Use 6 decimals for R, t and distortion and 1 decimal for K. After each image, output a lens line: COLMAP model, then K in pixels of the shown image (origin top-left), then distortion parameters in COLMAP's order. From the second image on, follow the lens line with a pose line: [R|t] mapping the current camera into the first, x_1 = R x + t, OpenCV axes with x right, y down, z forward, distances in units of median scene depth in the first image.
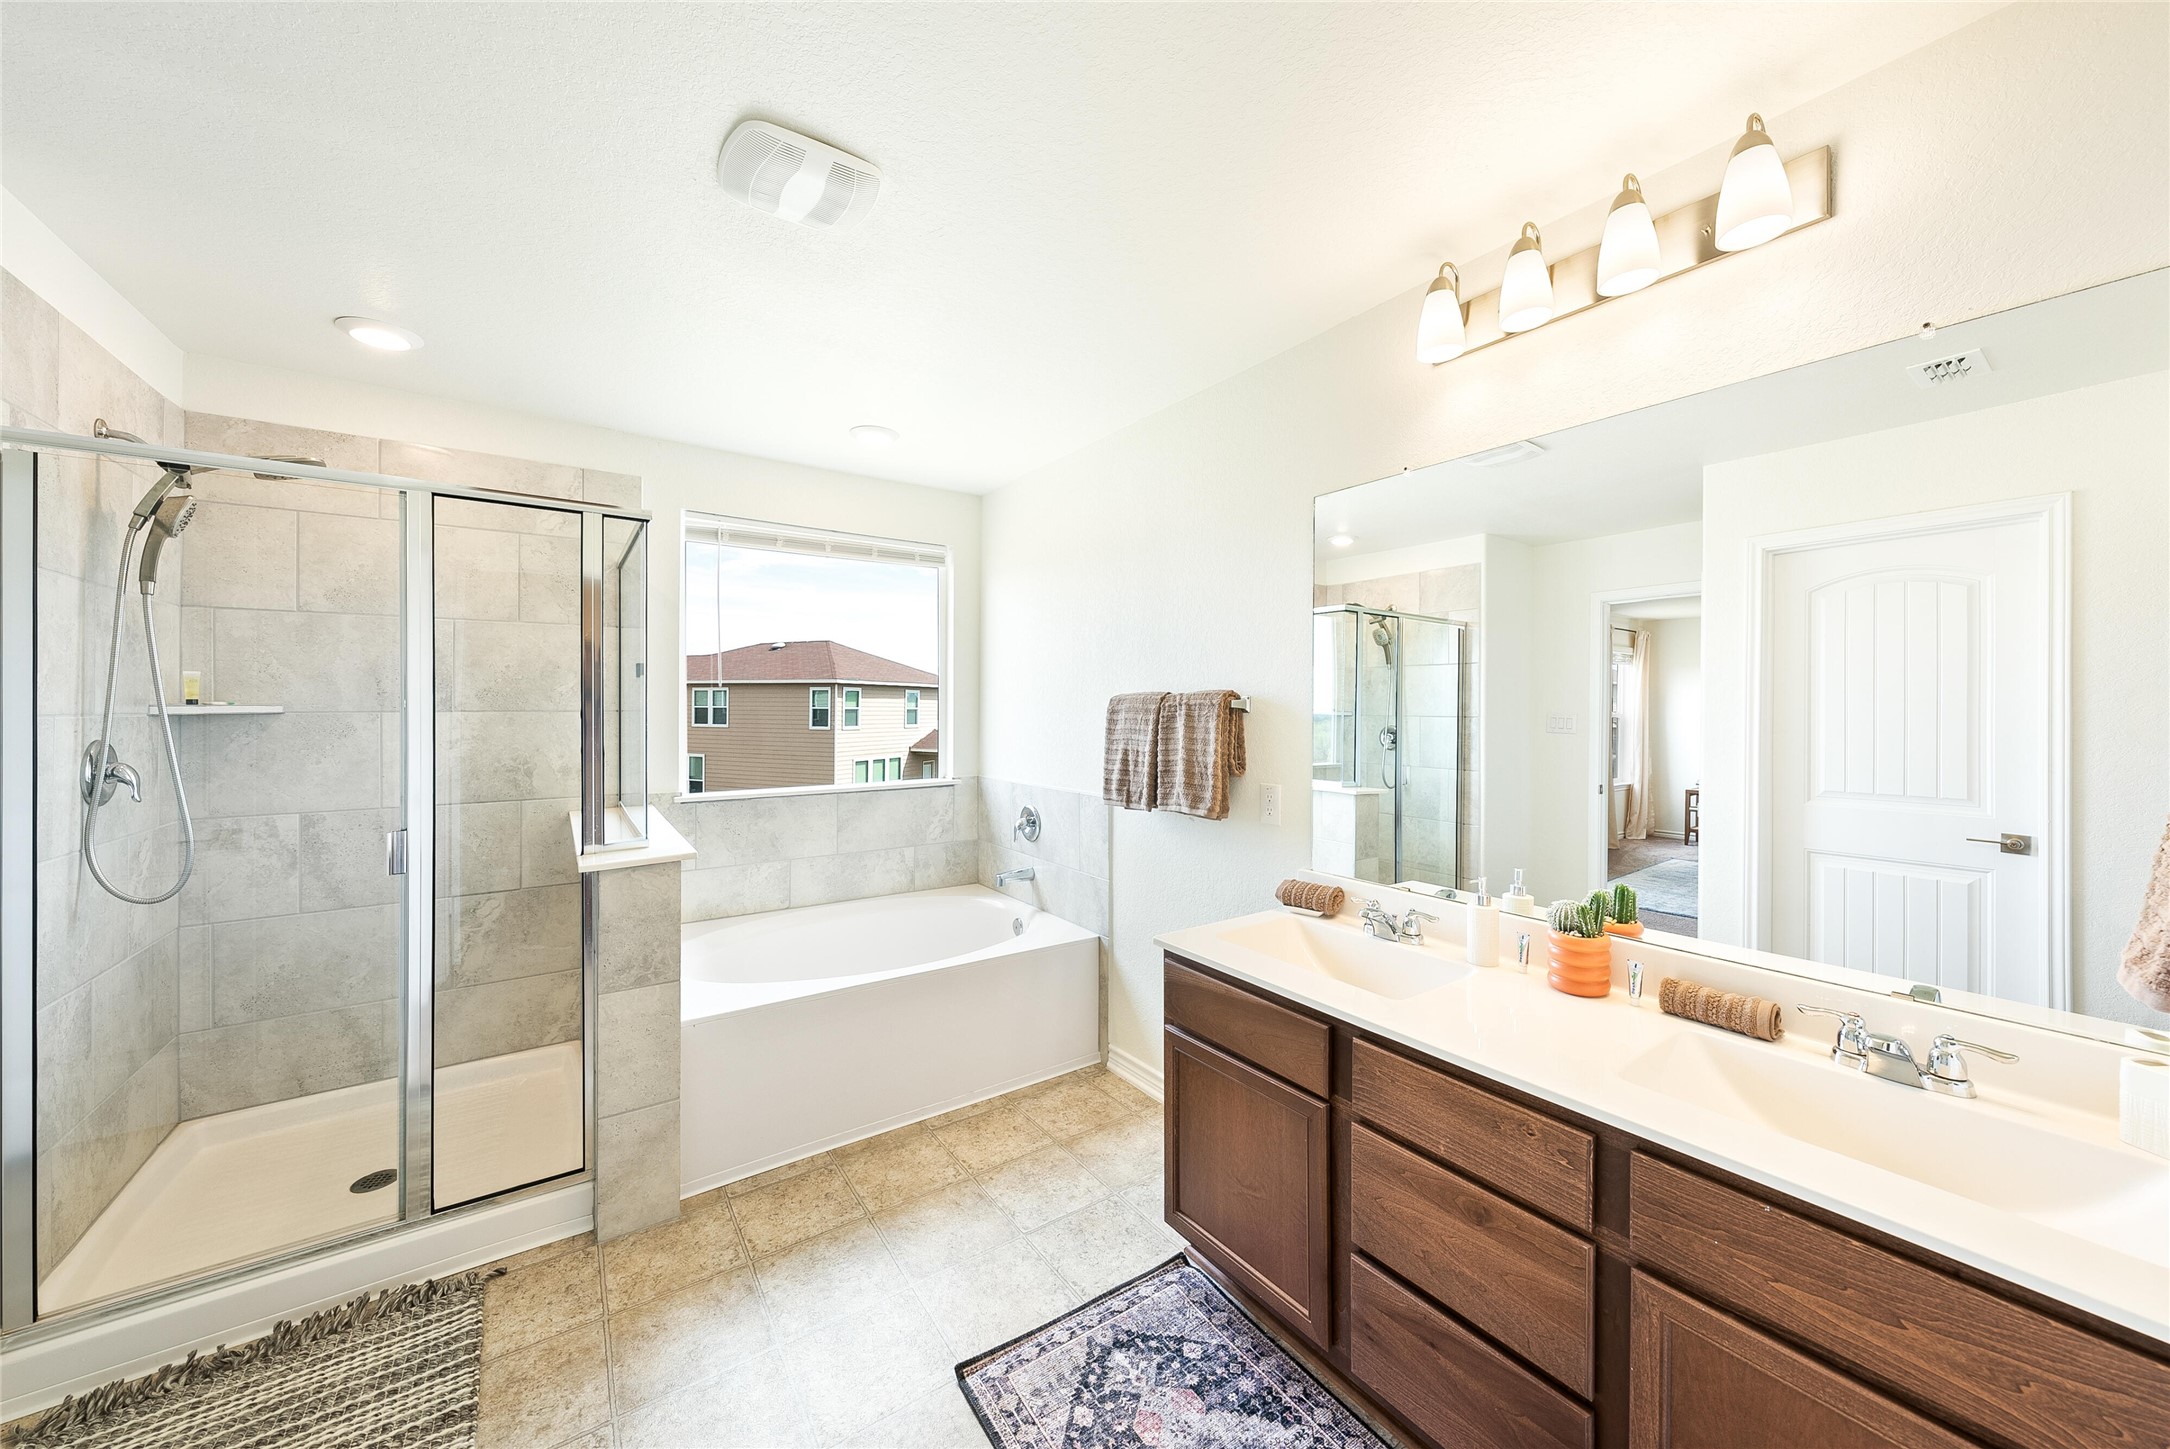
lens RADIAL K [[778.3, 0, 1095.3], [0, 778.3, 707.5], [0, 0, 1]] dist [-0.000861, 0.000132]
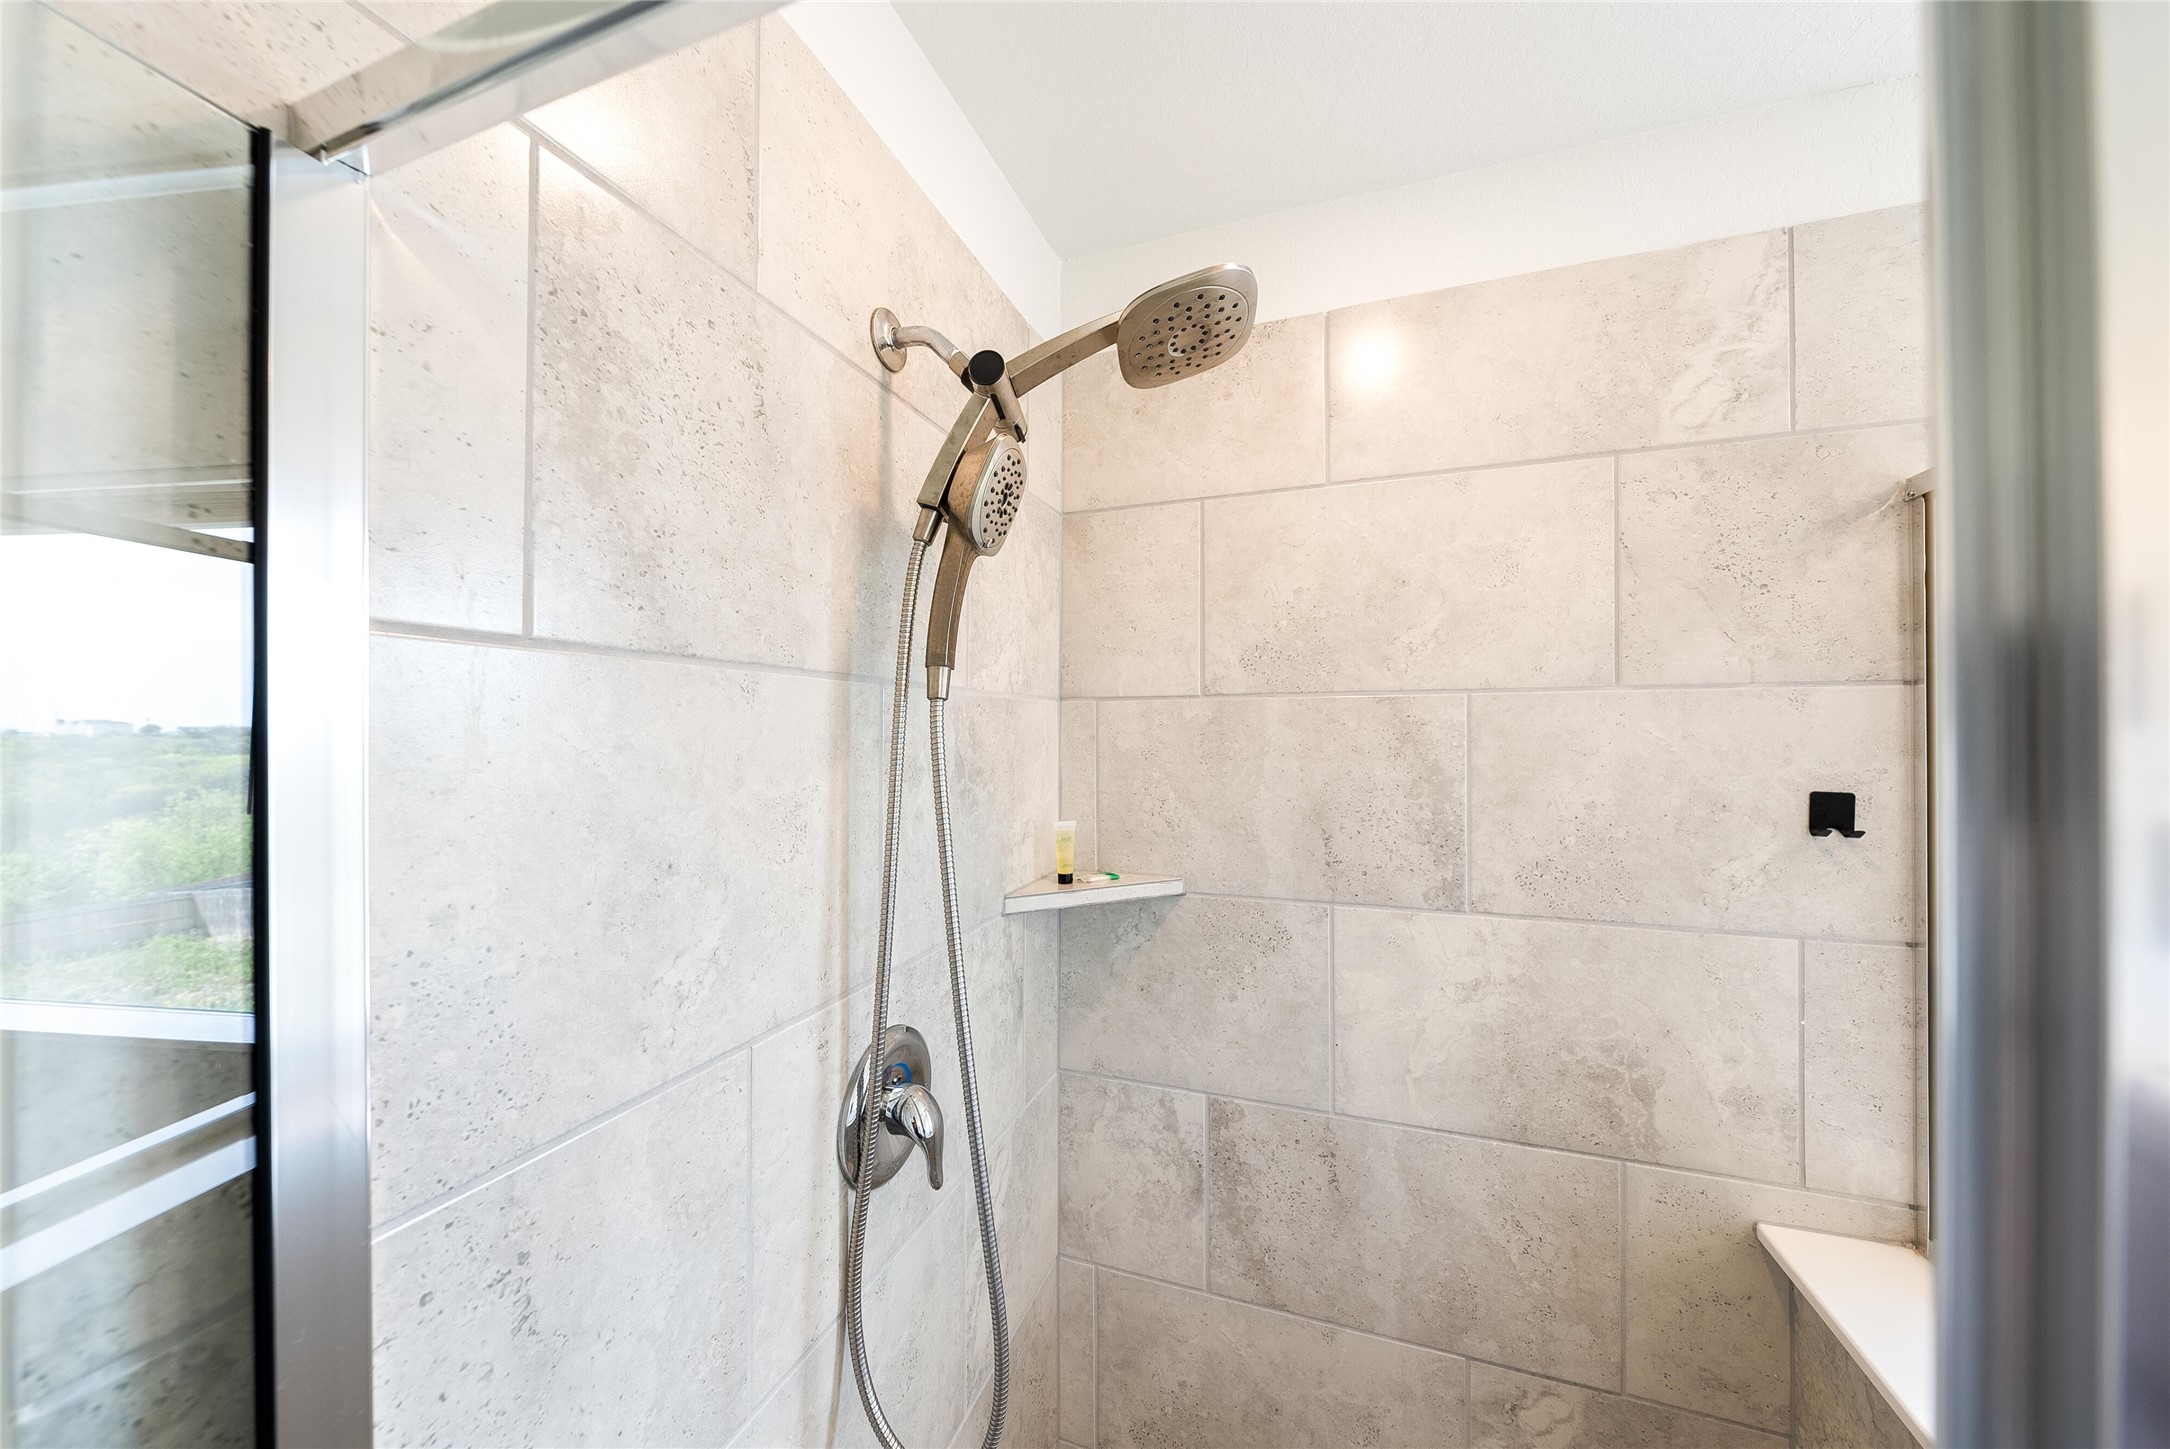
lens RADIAL K [[742.9, 0, 1085.0], [0, 742.9, 724.5], [0, 0, 1]] dist [-0.000502, -0.000013]
pose [[0.574164, -0.007664, -0.818704, -0.581472], [0.001095, 0.999962, -0.008592, -0.087389], [0.818739, 0.004037, 0.574151, 0.569112]]
